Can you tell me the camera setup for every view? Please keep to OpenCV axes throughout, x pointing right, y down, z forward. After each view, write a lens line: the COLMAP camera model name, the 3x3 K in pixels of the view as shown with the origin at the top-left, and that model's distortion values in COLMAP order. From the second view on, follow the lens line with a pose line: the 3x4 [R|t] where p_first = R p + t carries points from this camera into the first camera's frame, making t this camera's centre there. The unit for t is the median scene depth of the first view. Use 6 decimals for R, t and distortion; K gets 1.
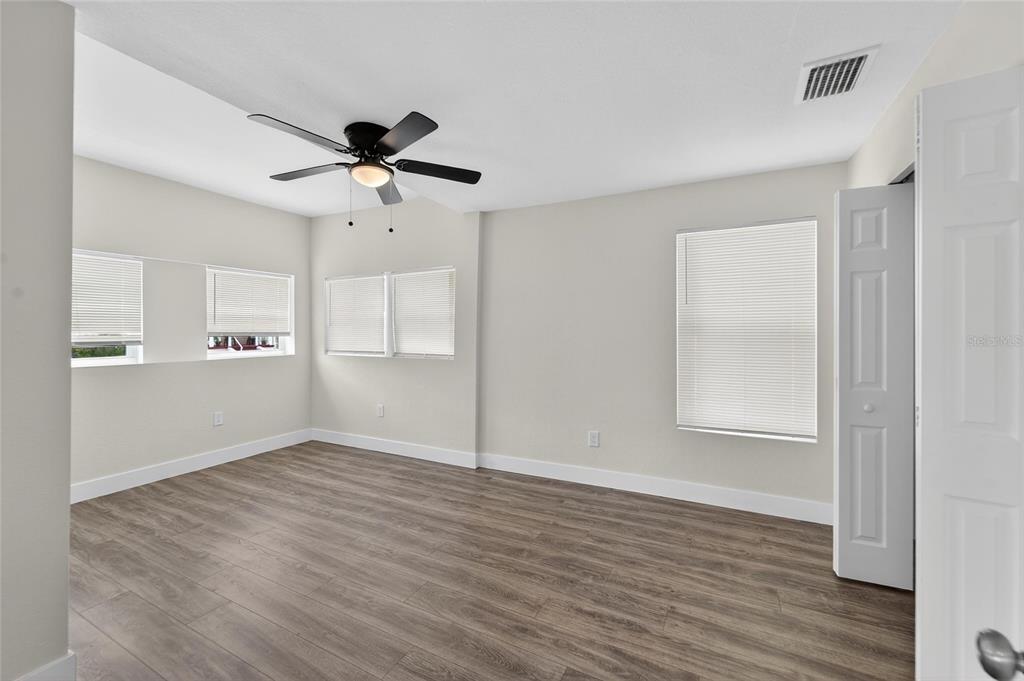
lens RADIAL K [[428.2, 0, 501.5], [0, 428.2, 338.3], [0, 0, 1]] dist [-0.003644, 0.000338]
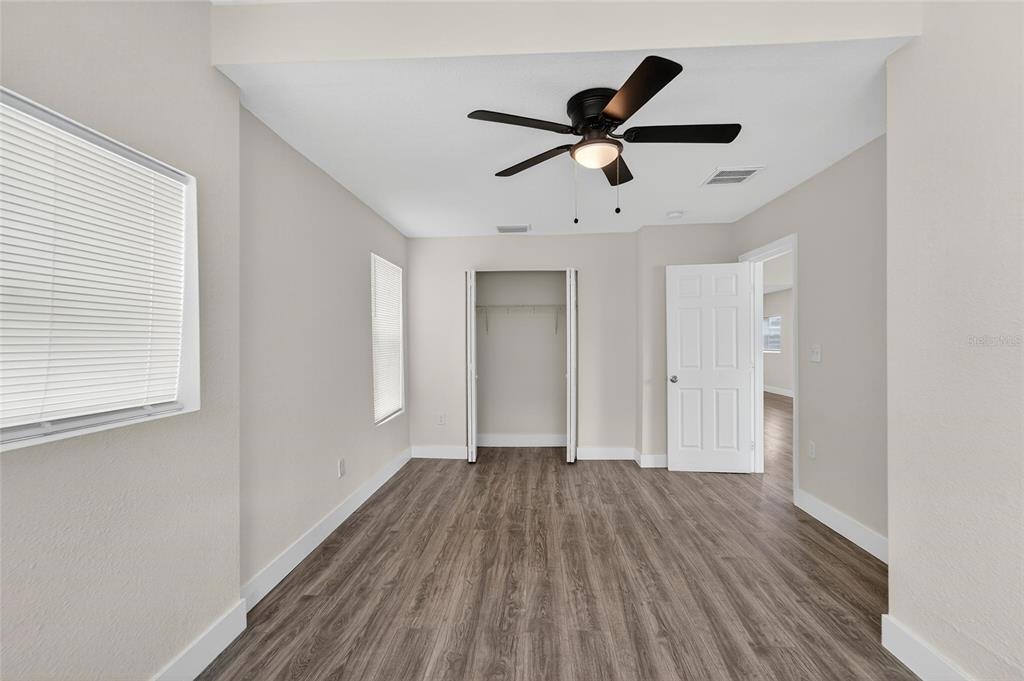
lens RADIAL K [[425.4, 0, 520.1], [0, 425.4, 344.4], [0, 0, 1]] dist [-0.010363, 0.000308]
pose [[-0.443167, -0.000042, 0.896439, -1.001523], [0.017727, 0.999804, 0.008811, -0.018367], [-0.896264, 0.019796, -0.443079, 1.495876]]
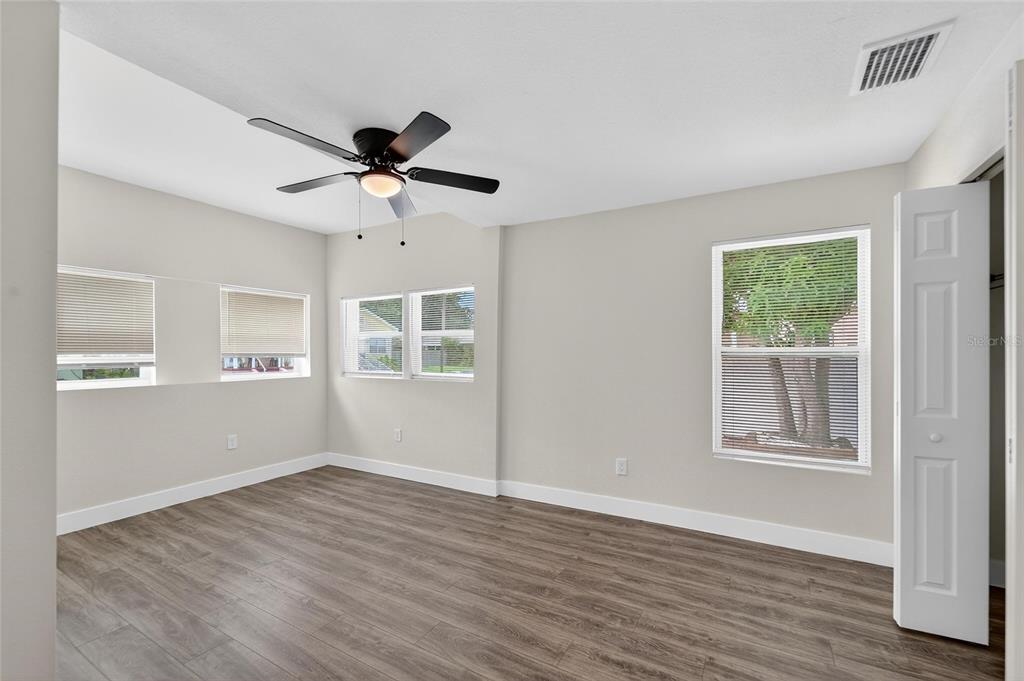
lens RADIAL K [[437.4, 0, 509.2], [0, 437.4, 359.8], [0, 0, 1]] dist [-0.001229, -0.000292]
pose [[0.999194, -0.000760, -0.040141, 0.011877], [0.000746, 1.000000, -0.000376, 0.002031], [0.040141, 0.000346, 0.999194, 0.053036]]
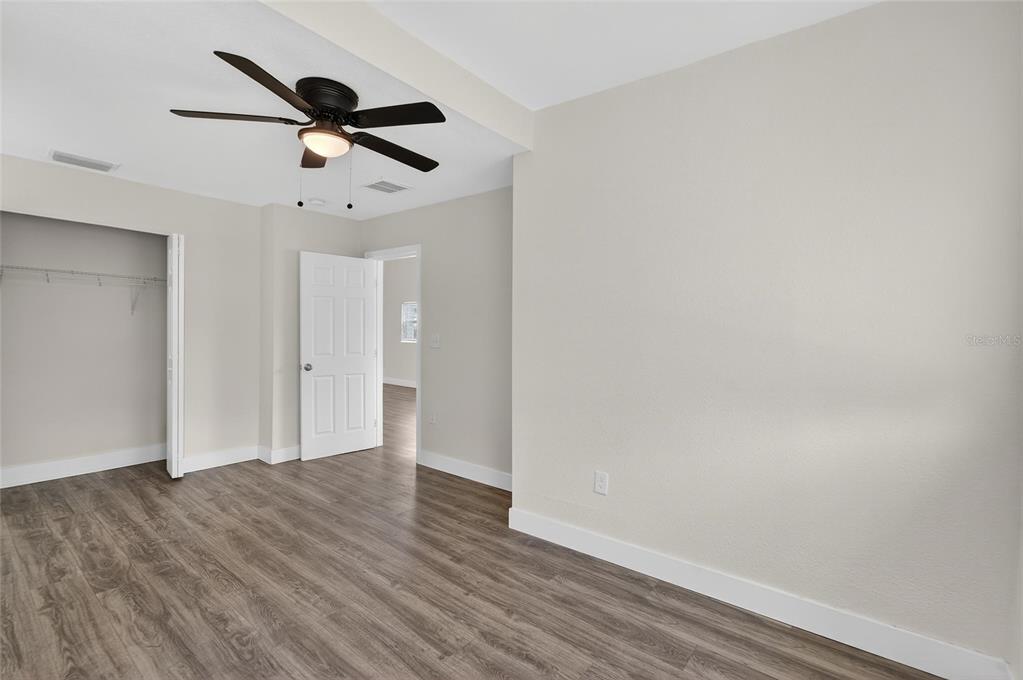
lens RADIAL K [[446.4, 0, 516.4], [0, 446.4, 338.2], [0, 0, 1]] dist [-0.002869, -0.000422]
pose [[-0.988598, -0.025460, 0.148410, -0.816552], [-0.021548, 0.999378, 0.027912, -0.035045], [-0.149028, 0.024396, -0.988532, 1.816104]]
